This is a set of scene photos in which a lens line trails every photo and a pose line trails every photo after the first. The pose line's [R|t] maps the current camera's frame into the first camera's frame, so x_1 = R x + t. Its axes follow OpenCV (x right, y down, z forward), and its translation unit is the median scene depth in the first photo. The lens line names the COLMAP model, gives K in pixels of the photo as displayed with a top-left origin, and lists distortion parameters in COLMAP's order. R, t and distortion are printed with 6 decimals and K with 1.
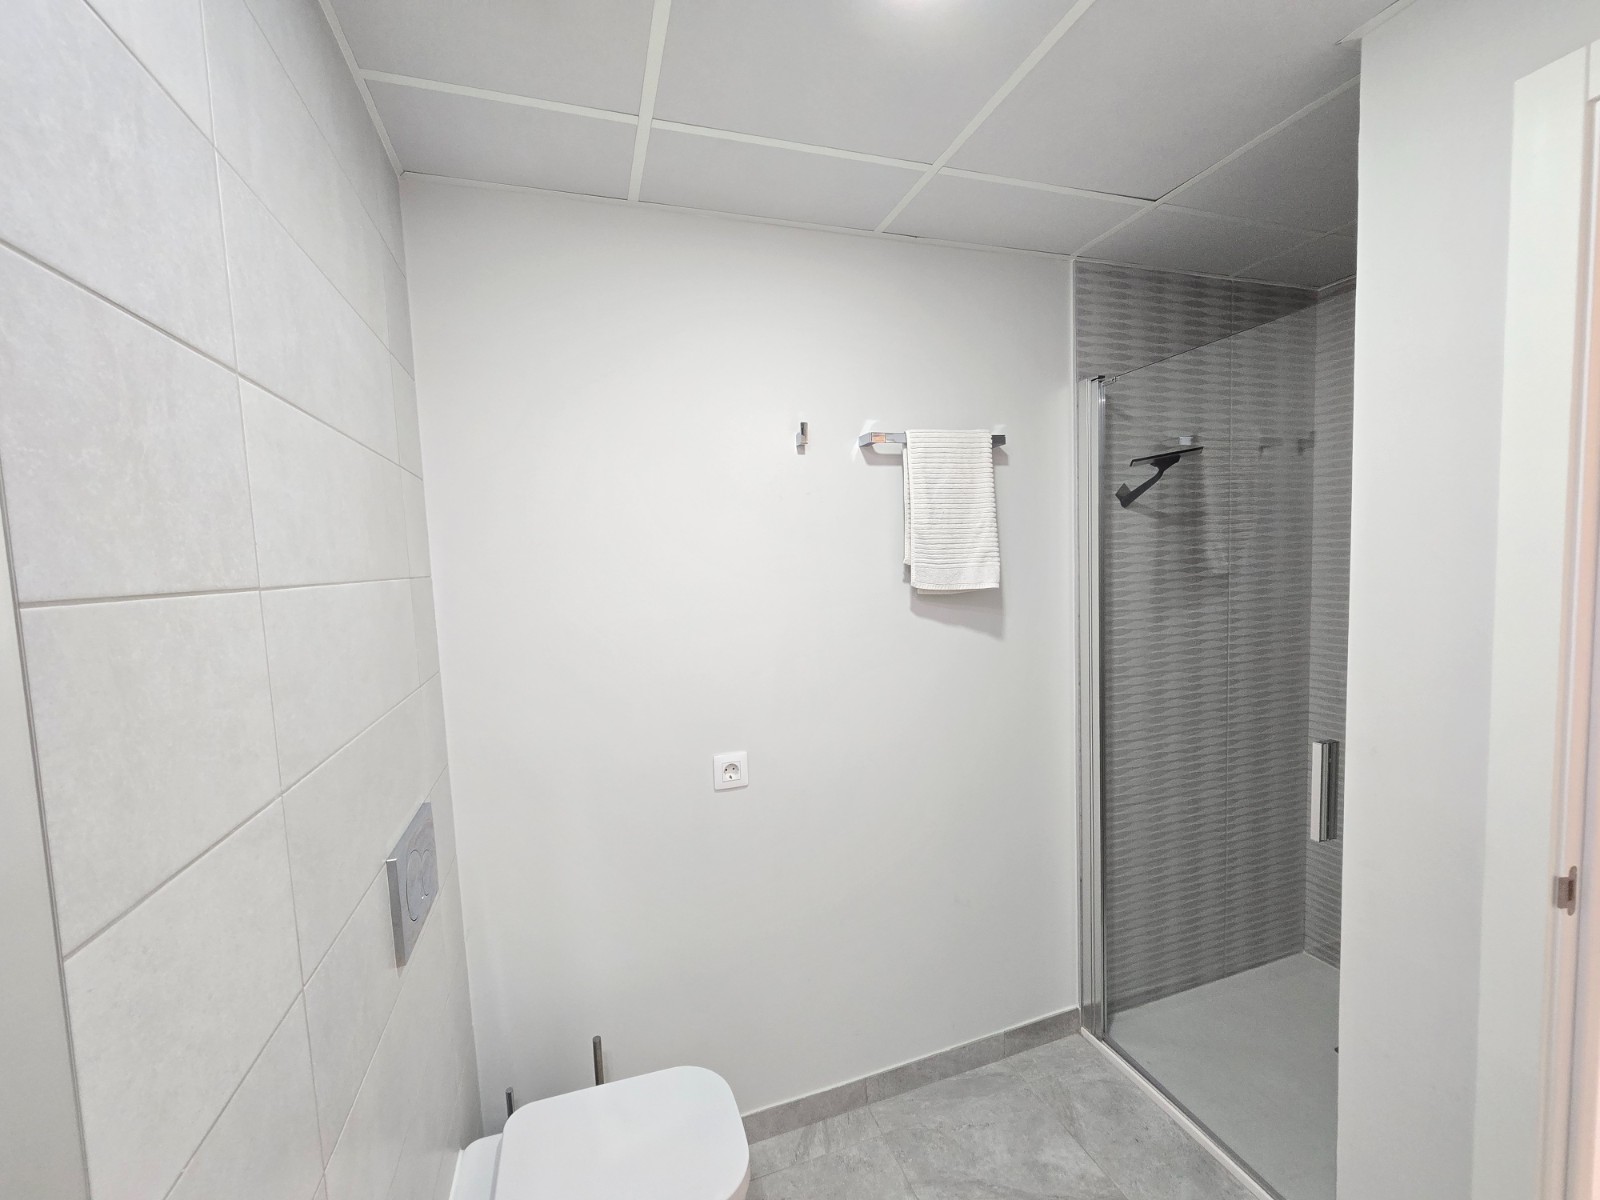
lens RADIAL K [[653.5, 0, 800.4], [0, 653.5, 607.7], [0, 0, 1]] dist [0.001001, -0.003239]
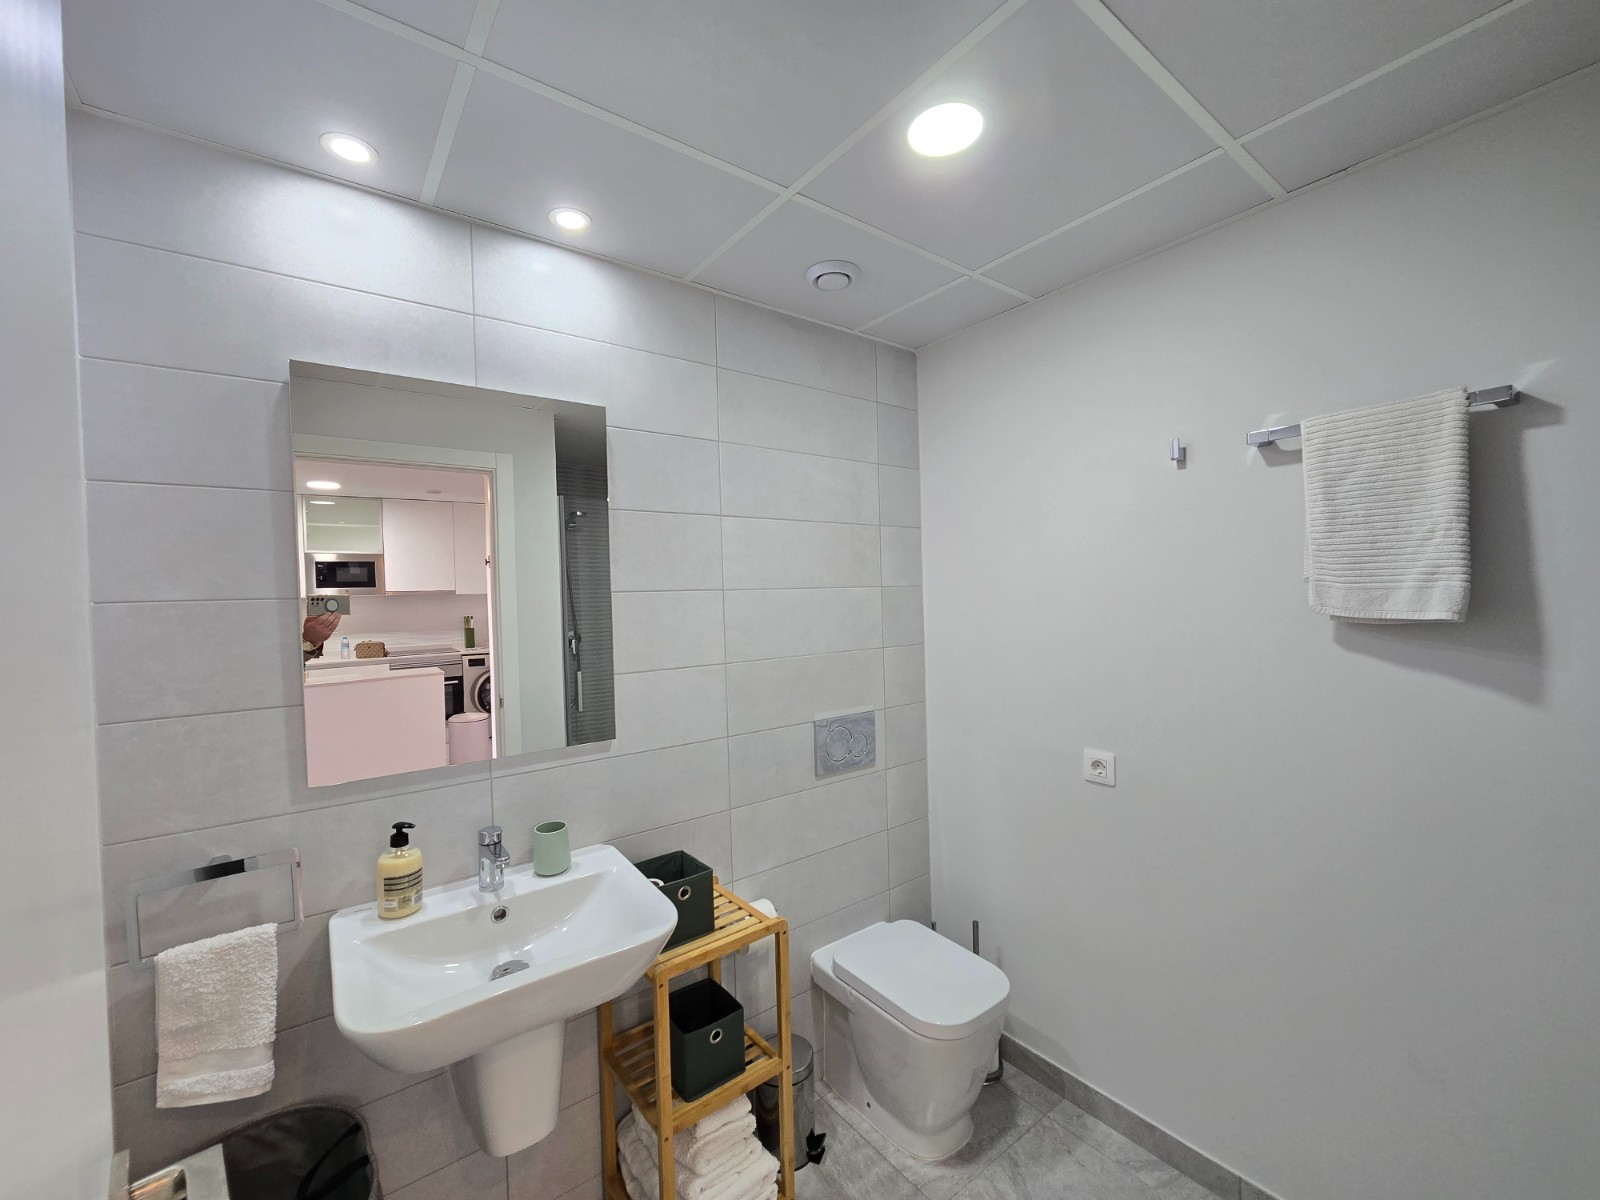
lens RADIAL K [[653.5, 0, 800.4], [0, 653.5, 607.7], [0, 0, 1]] dist [0.001001, -0.003239]
pose [[0.314686, 0.054222, -0.947646, 0.737991], [-0.062254, 0.997397, 0.036396, -0.026365], [0.947152, 0.047541, 0.317242, 0.153155]]
